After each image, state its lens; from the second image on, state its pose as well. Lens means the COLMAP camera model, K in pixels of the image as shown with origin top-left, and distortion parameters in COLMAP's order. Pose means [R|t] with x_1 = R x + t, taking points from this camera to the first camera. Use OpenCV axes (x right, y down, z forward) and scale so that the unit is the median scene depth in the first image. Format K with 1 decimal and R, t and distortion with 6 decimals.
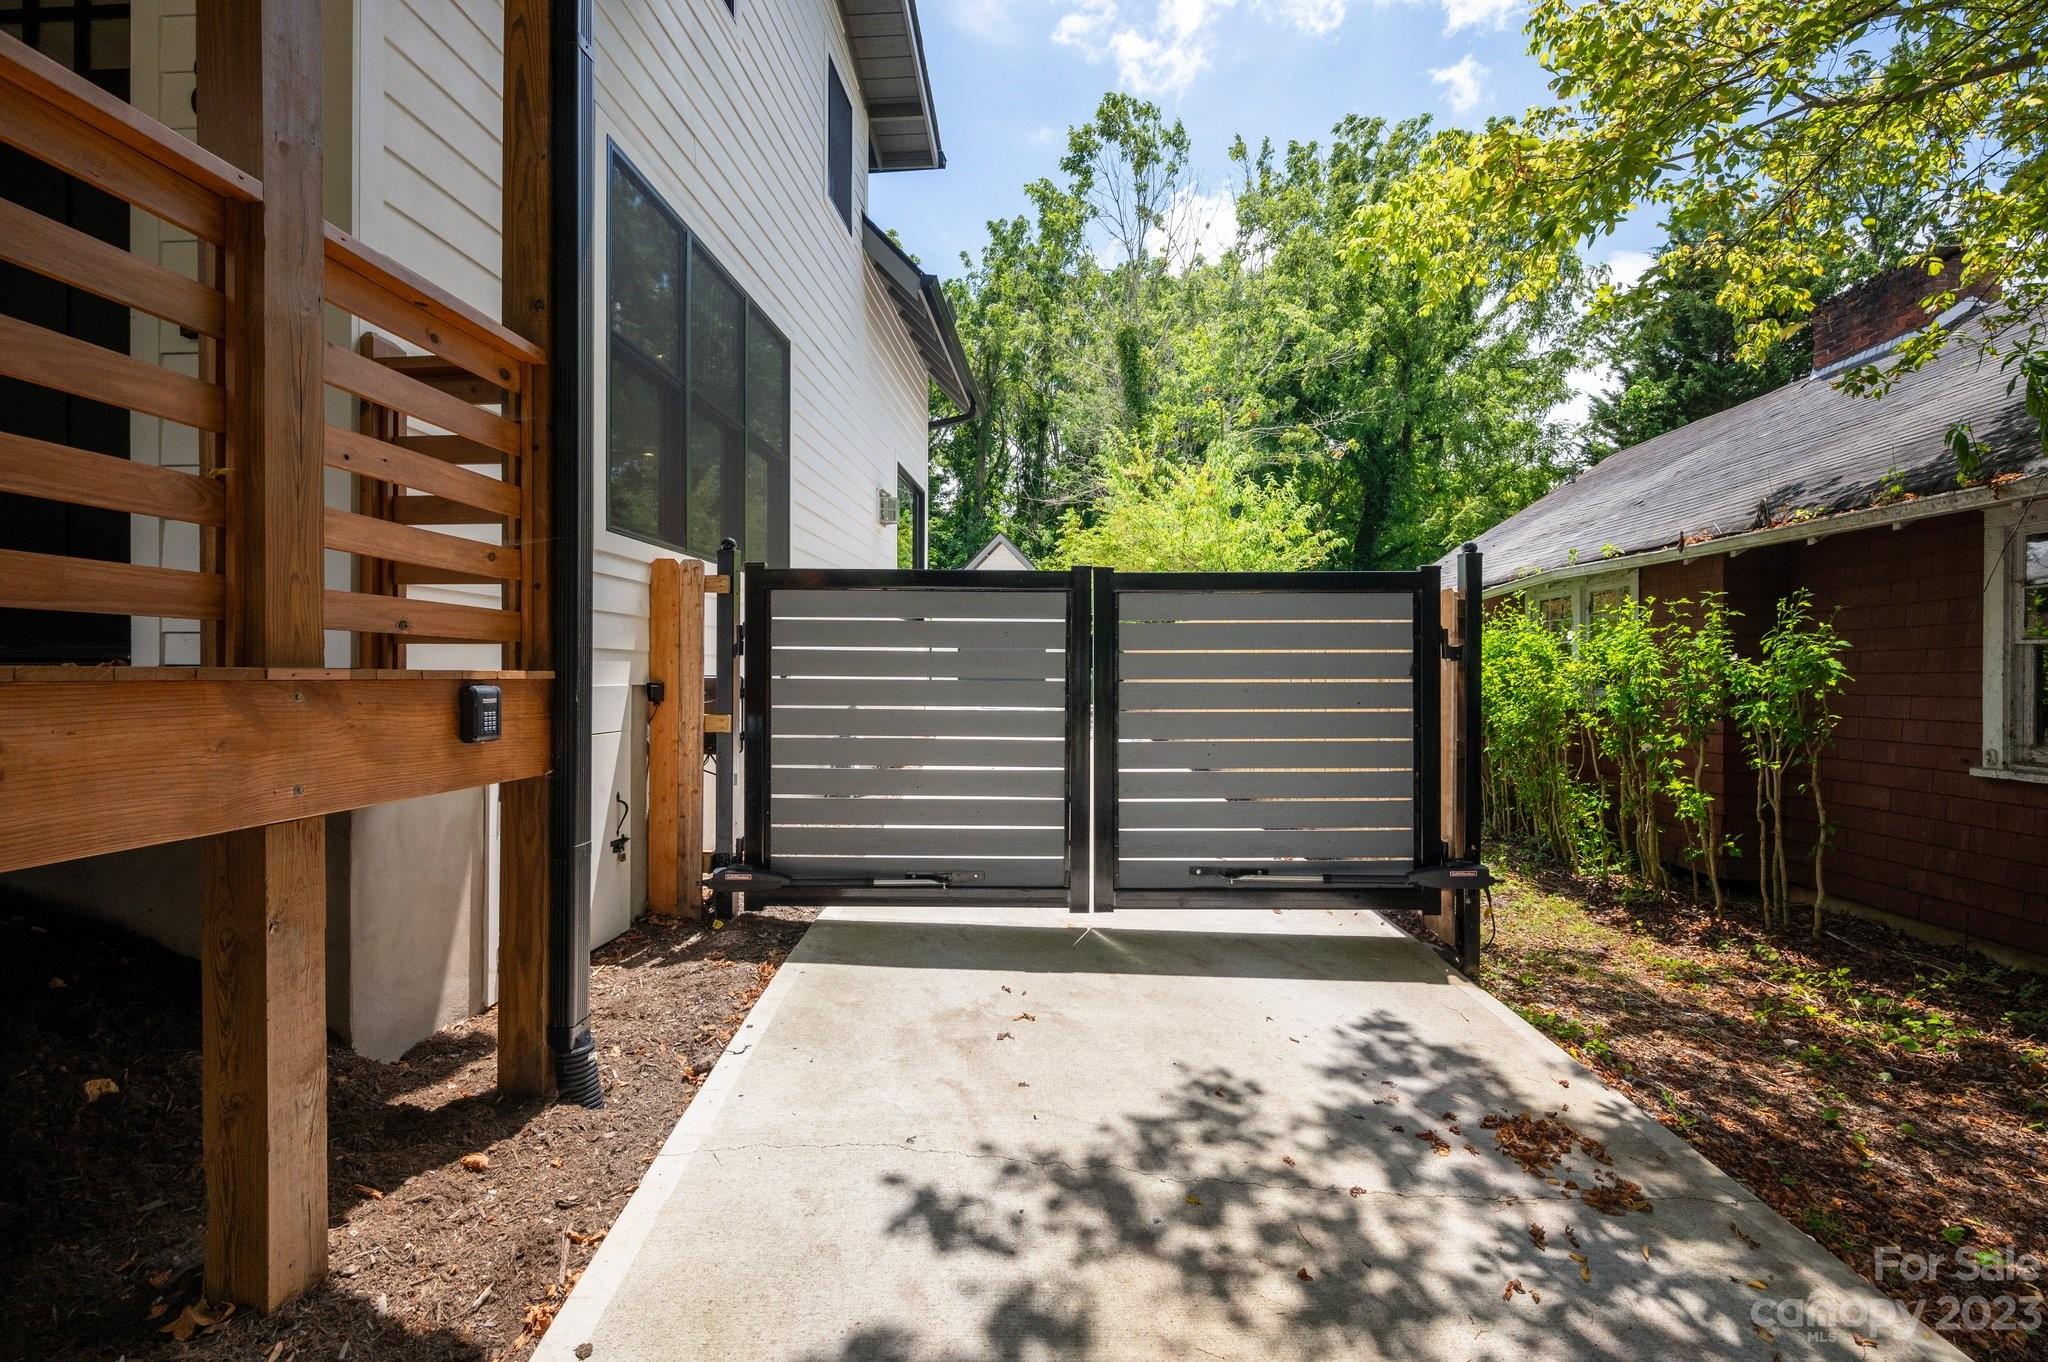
lens RADIAL K [[888.6, 0, 1024.0], [0, 888.6, 681.0], [0, 0, 1]] dist [0.000045, 0.000024]
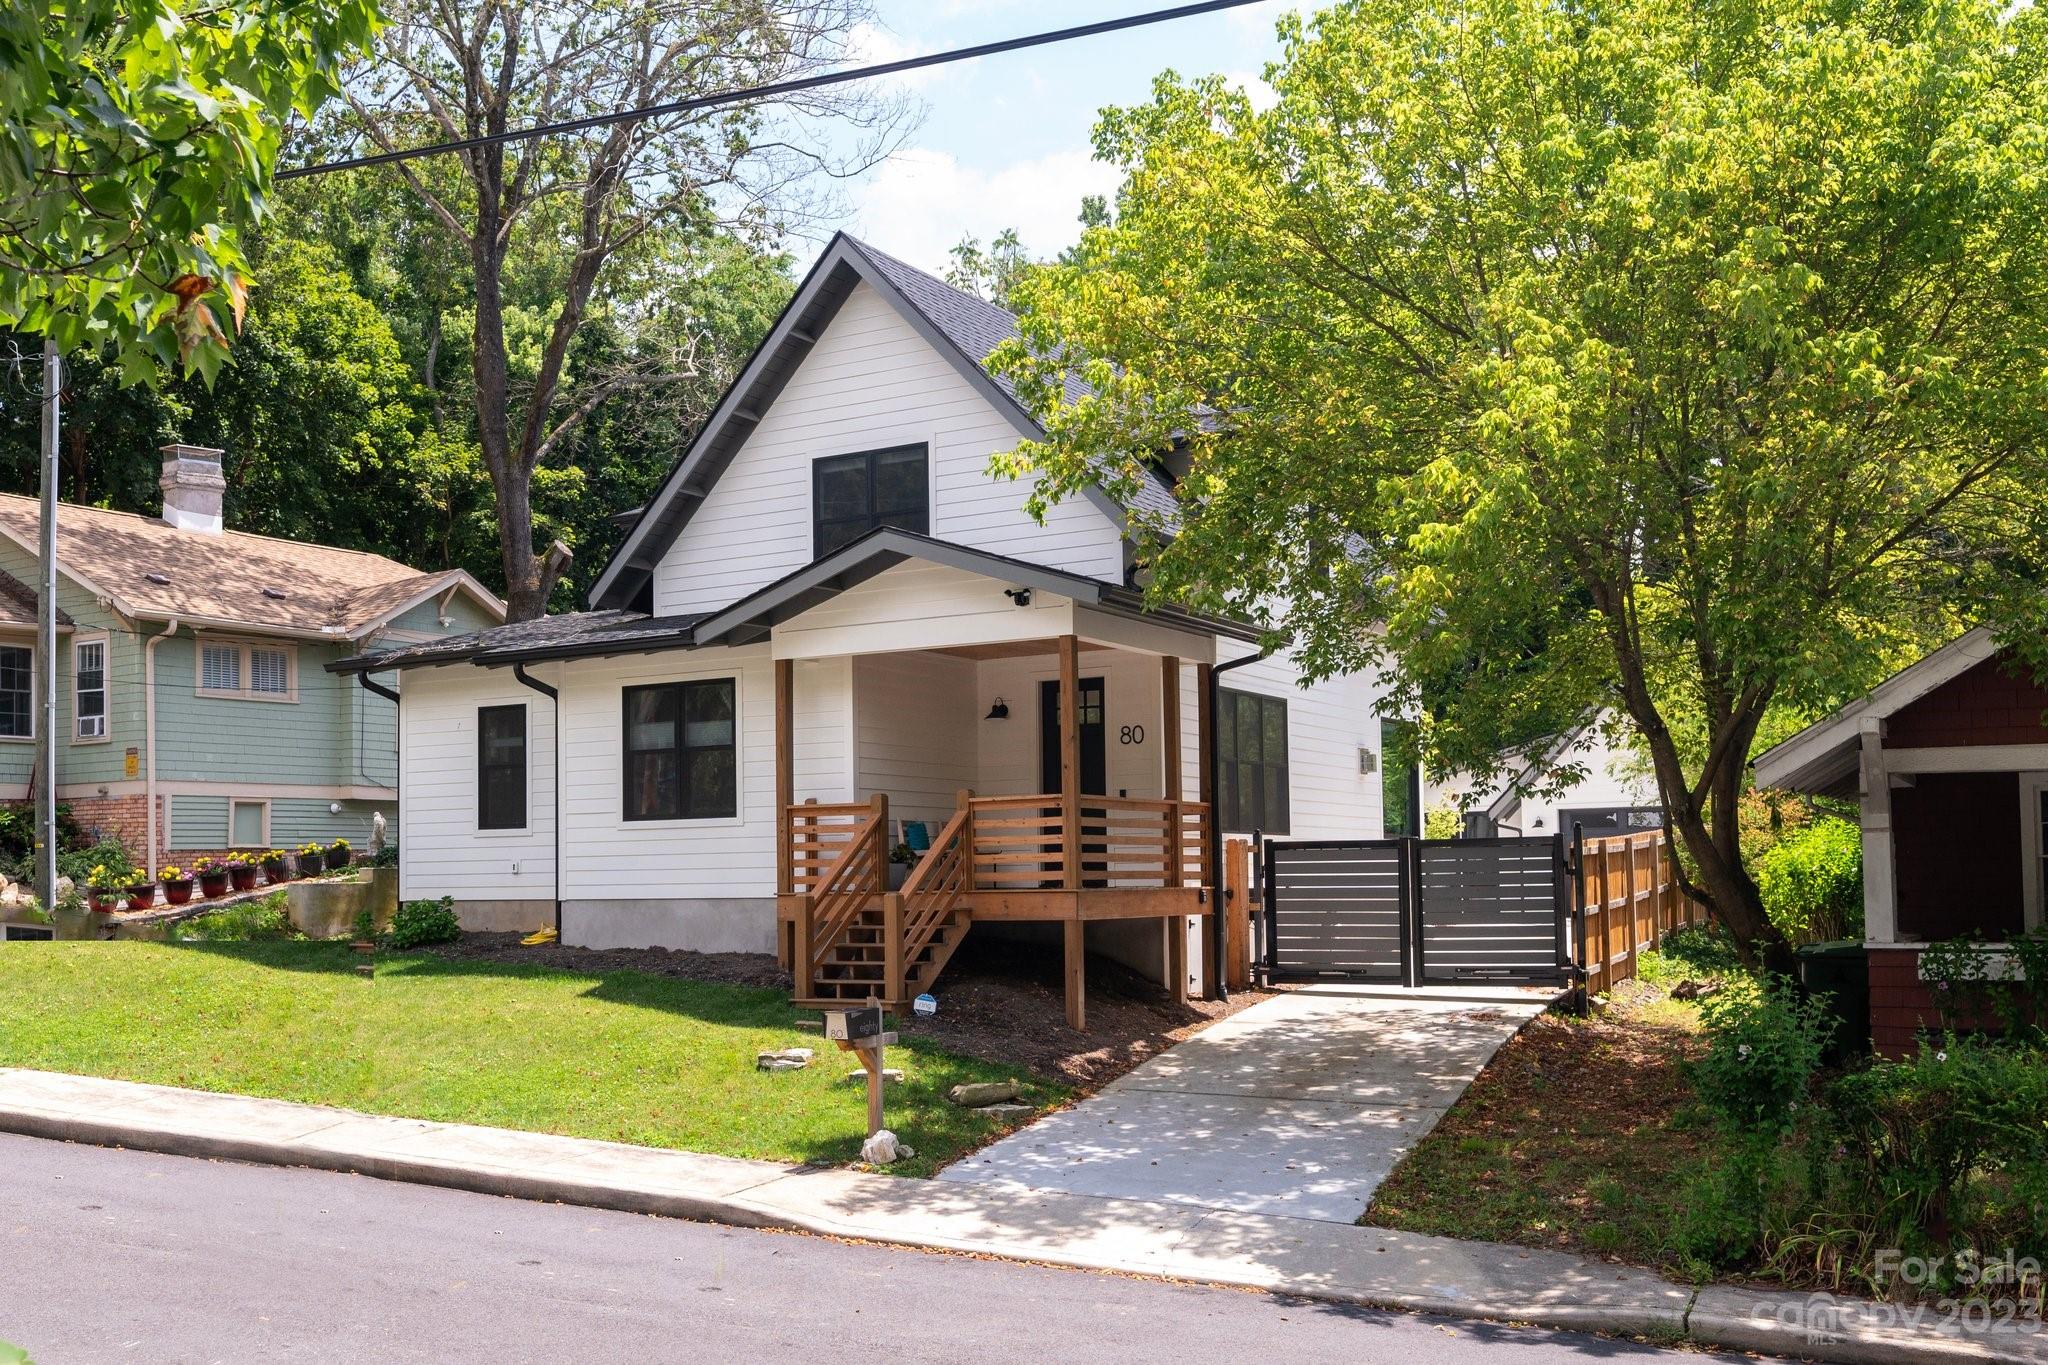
lens RADIAL K [[1763.2, 0, 1024.0], [0, 1763.2, 682.5], [0, 0, 1]] dist [-0.004180, -0.000599]
pose [[0.897058, -0.062058, -0.437534, 1.213416], [0.010301, 0.992758, -0.119688, 0.009931], [0.441793, 0.102860, 0.891201, -3.570241]]
